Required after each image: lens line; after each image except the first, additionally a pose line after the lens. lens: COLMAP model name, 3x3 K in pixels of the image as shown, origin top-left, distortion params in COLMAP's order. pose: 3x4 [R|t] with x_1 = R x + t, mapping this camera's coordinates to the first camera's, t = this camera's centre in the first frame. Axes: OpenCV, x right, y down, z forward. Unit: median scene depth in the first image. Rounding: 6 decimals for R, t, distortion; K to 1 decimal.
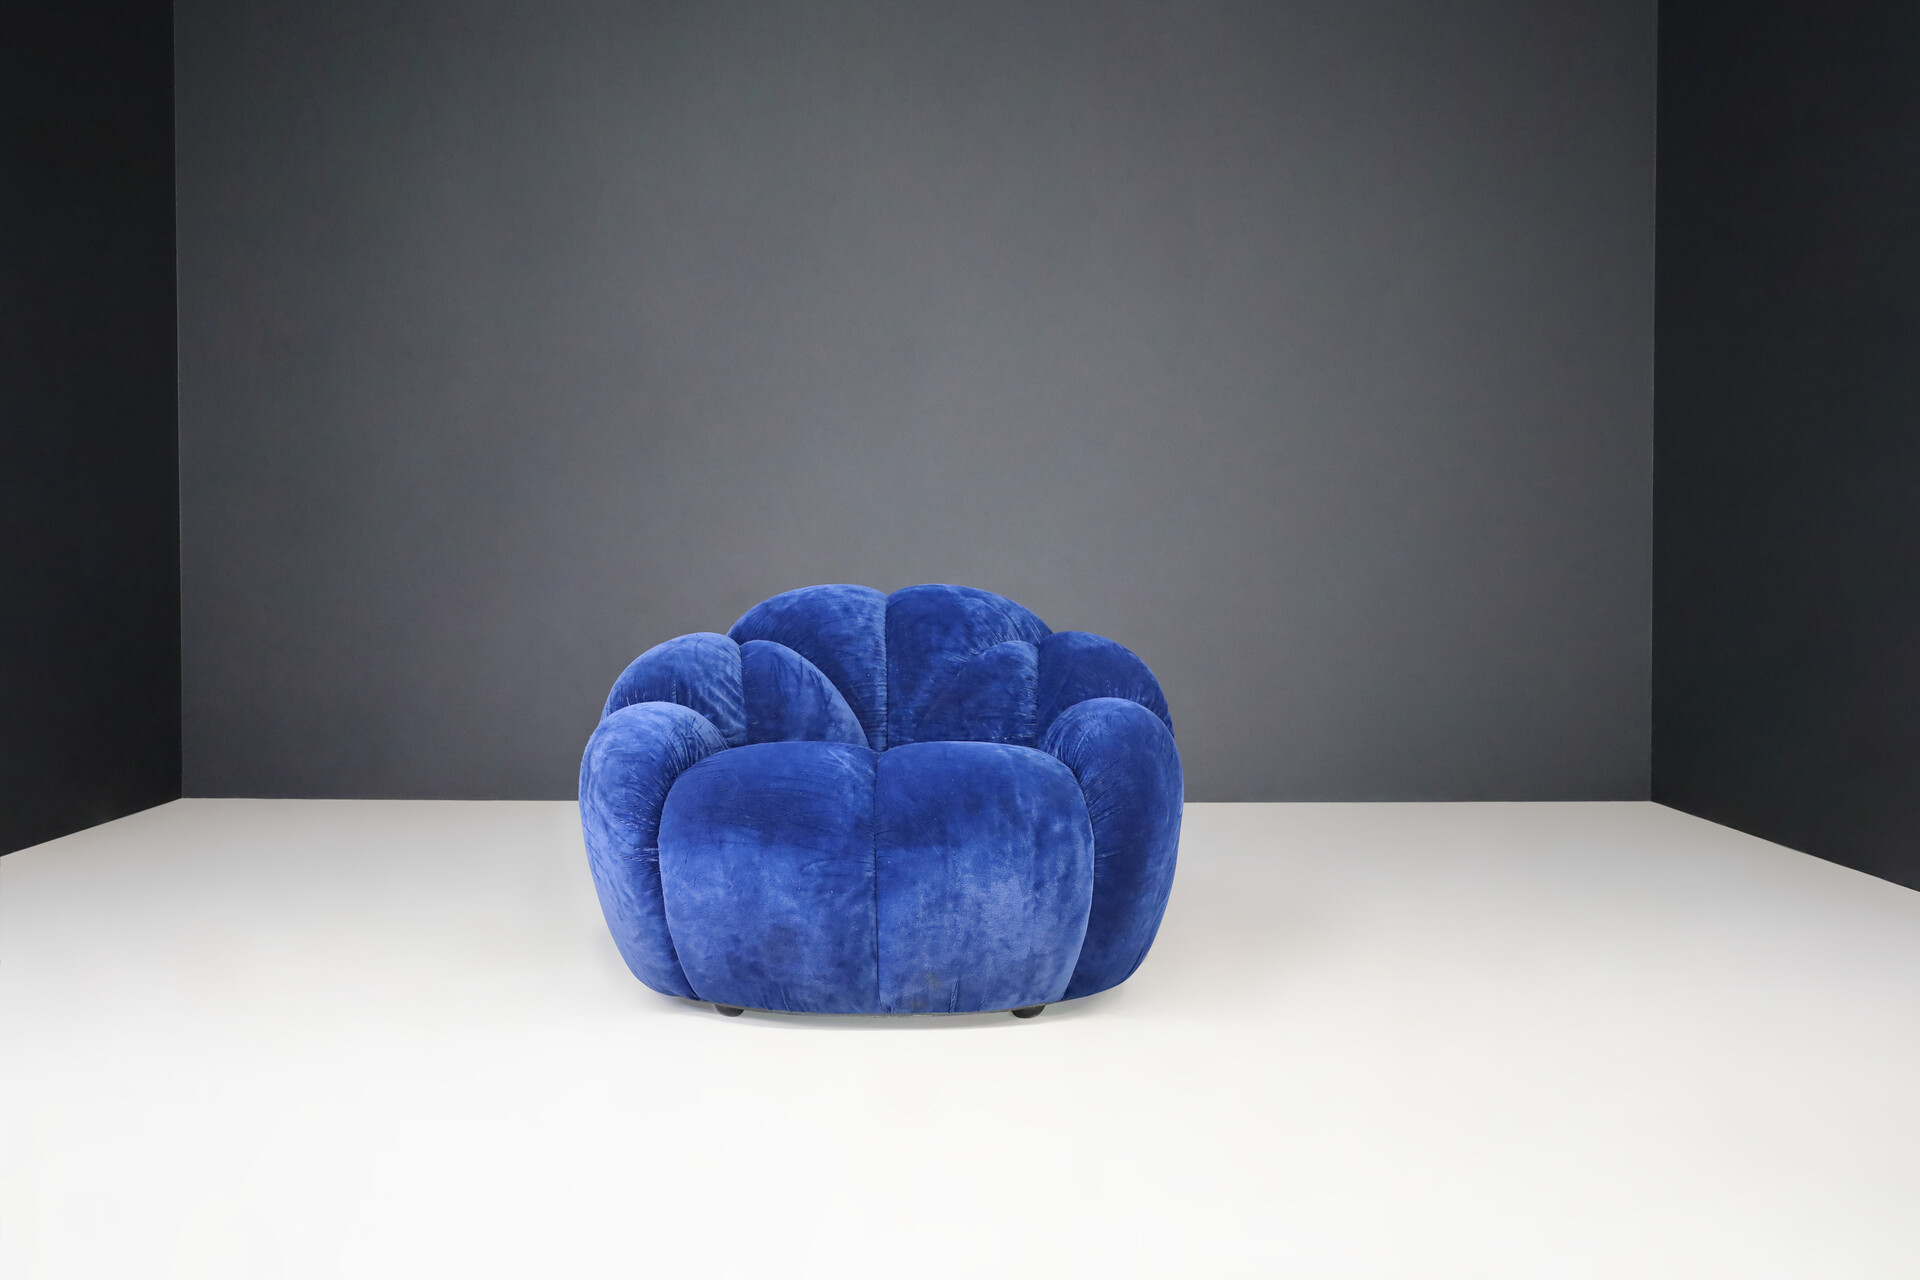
lens RADIAL K [[2588.5, 0, 963.5], [0, 2588.5, 644.4], [0, 0, 1]] dist [0.044857, 0.000000]
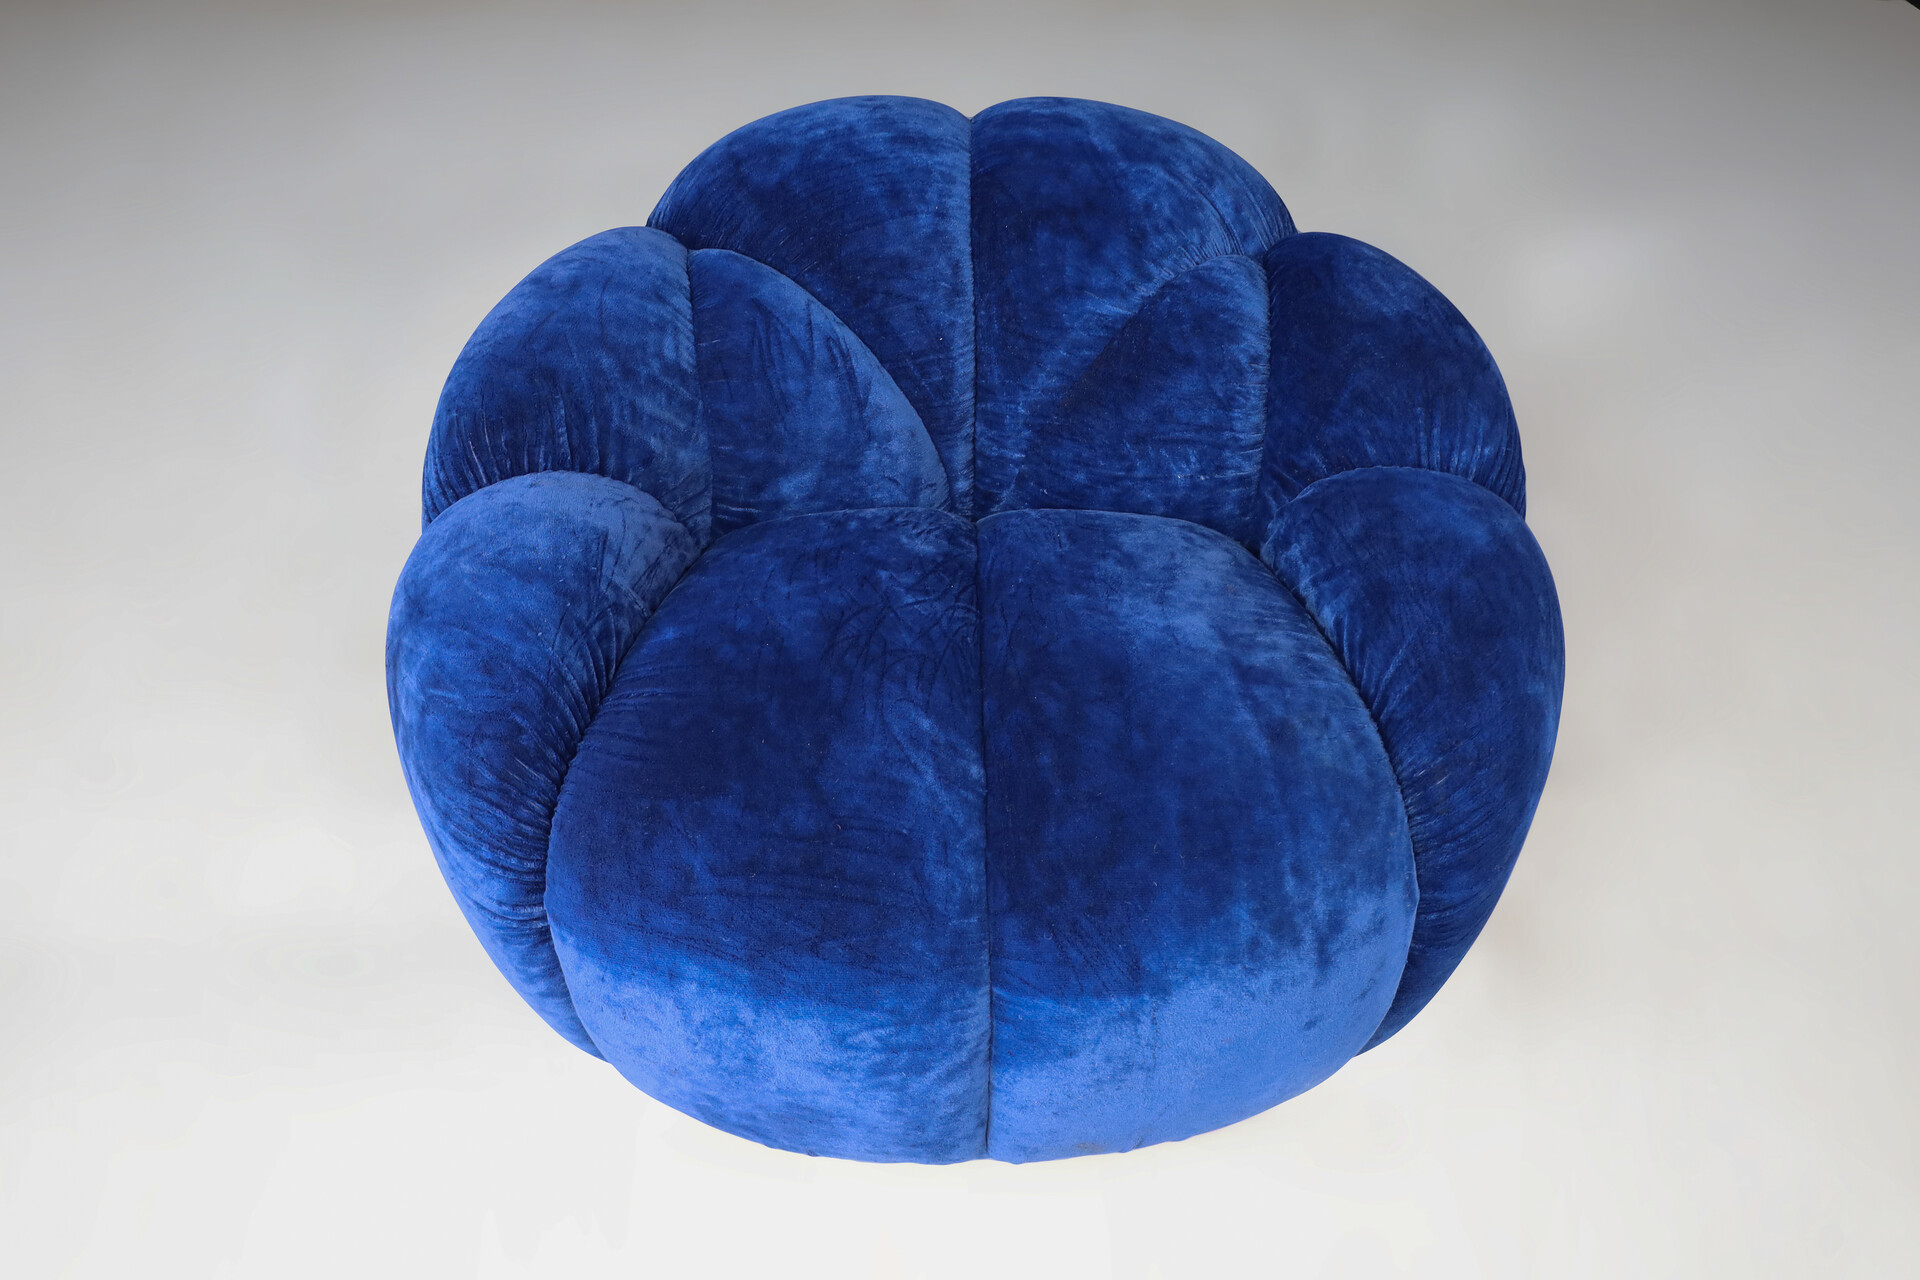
lens RADIAL K [[2061.9, 0, 960.6], [0, 2061.9, 639.1], [0, 0, 1]] dist [-0.006034, 0.000000]
pose [[0.999583, -0.000074, 0.028880, -0.048541], [-0.015884, 0.833749, 0.551915, -0.179832], [-0.024119, -0.552144, 0.833400, 0.678962]]
